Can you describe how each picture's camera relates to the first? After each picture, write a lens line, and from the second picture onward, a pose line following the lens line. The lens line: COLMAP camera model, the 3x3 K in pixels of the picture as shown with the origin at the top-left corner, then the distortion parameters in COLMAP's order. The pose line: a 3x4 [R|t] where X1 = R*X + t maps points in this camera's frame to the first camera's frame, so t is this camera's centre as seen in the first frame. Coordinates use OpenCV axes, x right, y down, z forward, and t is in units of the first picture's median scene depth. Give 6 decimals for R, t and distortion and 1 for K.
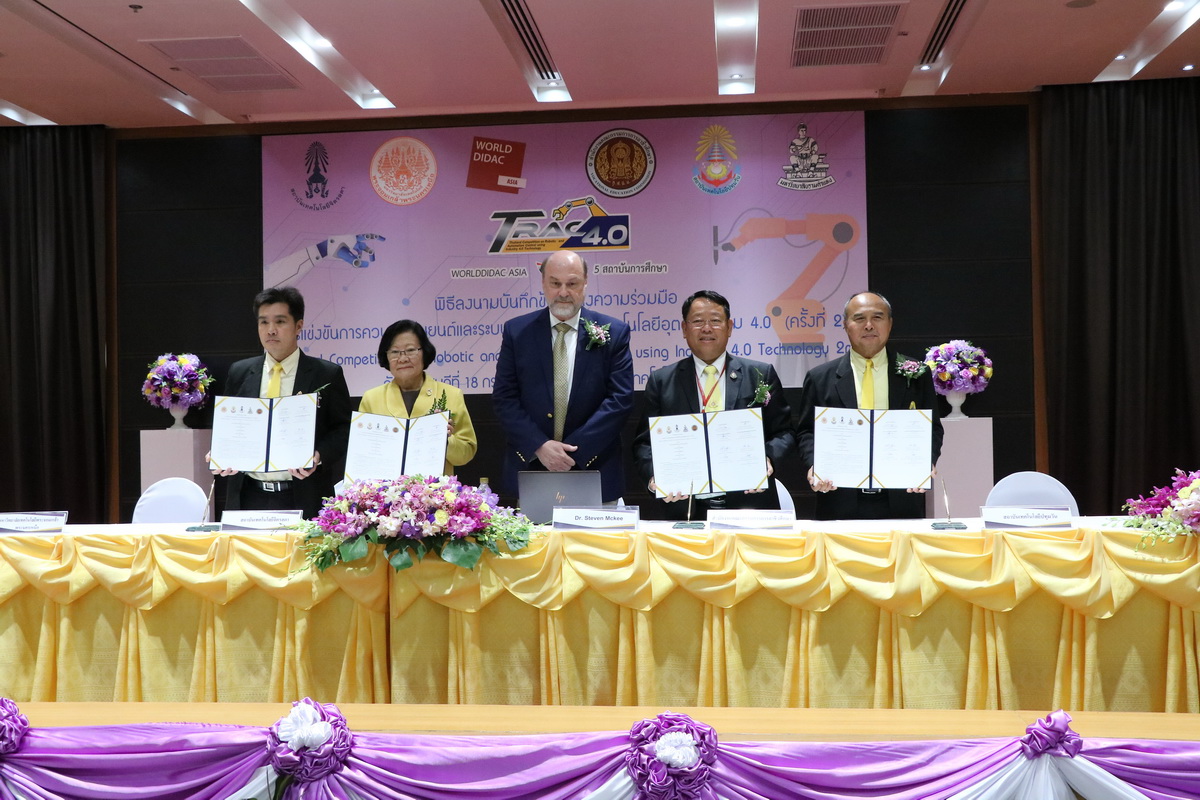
lens RADIAL K [[1299.3, 0, 576.7], [0, 1299.3, 417.9], [0, 0, 1]] dist [-0.034182, 0.000000]
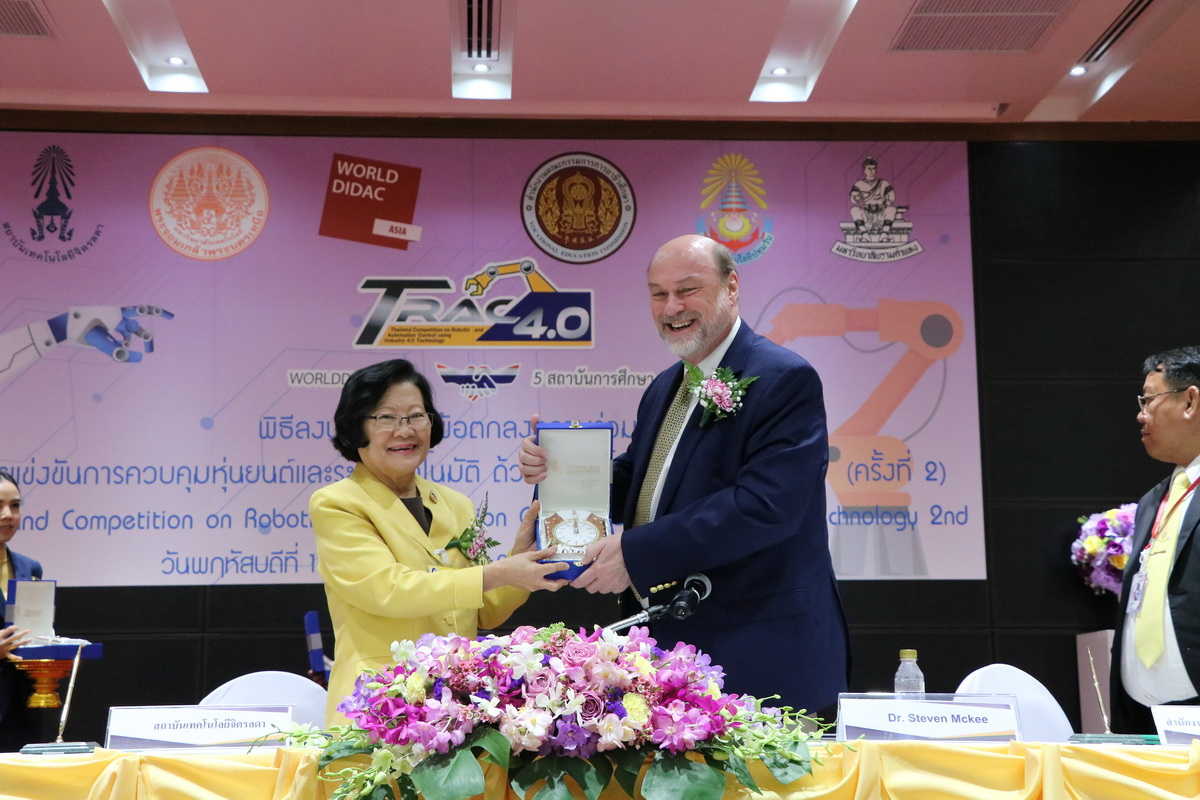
lens RADIAL K [[1912.6, 0, 605.5], [0, 1912.6, 410.7], [0, 0, 1]] dist [0.146097, 0.000000]
pose [[0.986142, 0.032799, 0.162627, -0.098937], [-0.008821, 0.989242, -0.146021, 0.030449], [-0.165667, 0.142563, 0.975823, 0.131841]]
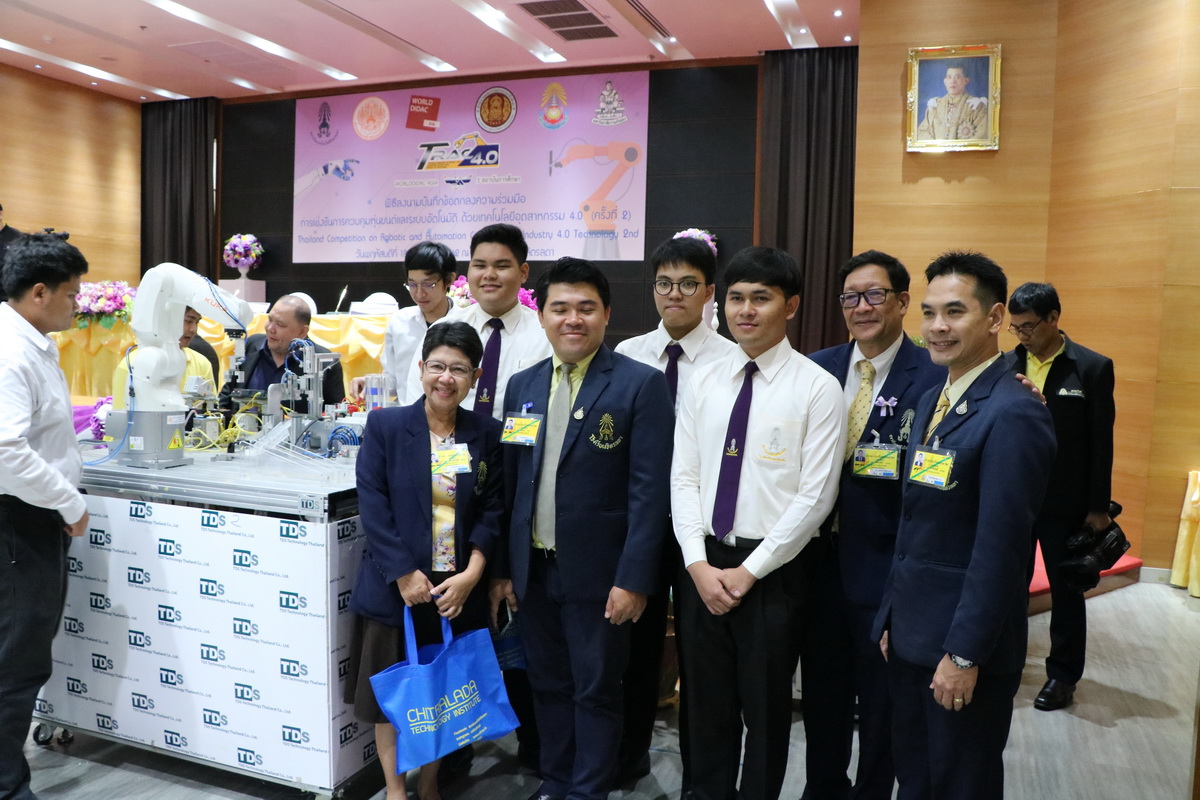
lens RADIAL K [[951.1, 0, 603.0], [0, 951.1, 390.2], [0, 0, 1]] dist [-0.174227, 0.092572]
pose [[0.972432, 0.055493, -0.226488, 0.424760], [-0.035448, 0.995162, 0.091632, 0.024197], [0.230478, -0.081078, 0.969694, -0.051191]]
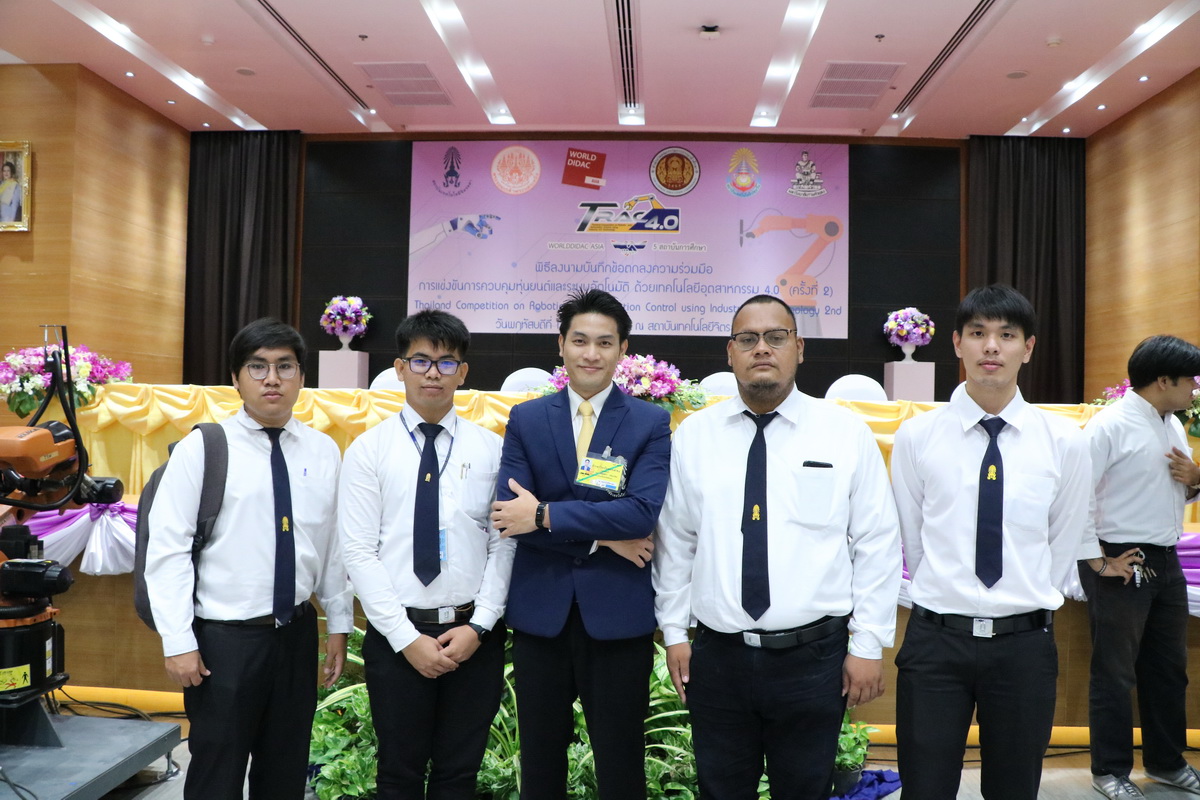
lens RADIAL K [[951.1, 0, 599.1], [0, 951.1, 406.7], [0, 0, 1]] dist [-0.174227, 0.092572]
pose [[0.998293, 0.035903, 0.046072, -0.085280], [-0.037047, 0.999020, 0.024225, 0.033915], [-0.045158, -0.025890, 0.998644, -0.006076]]
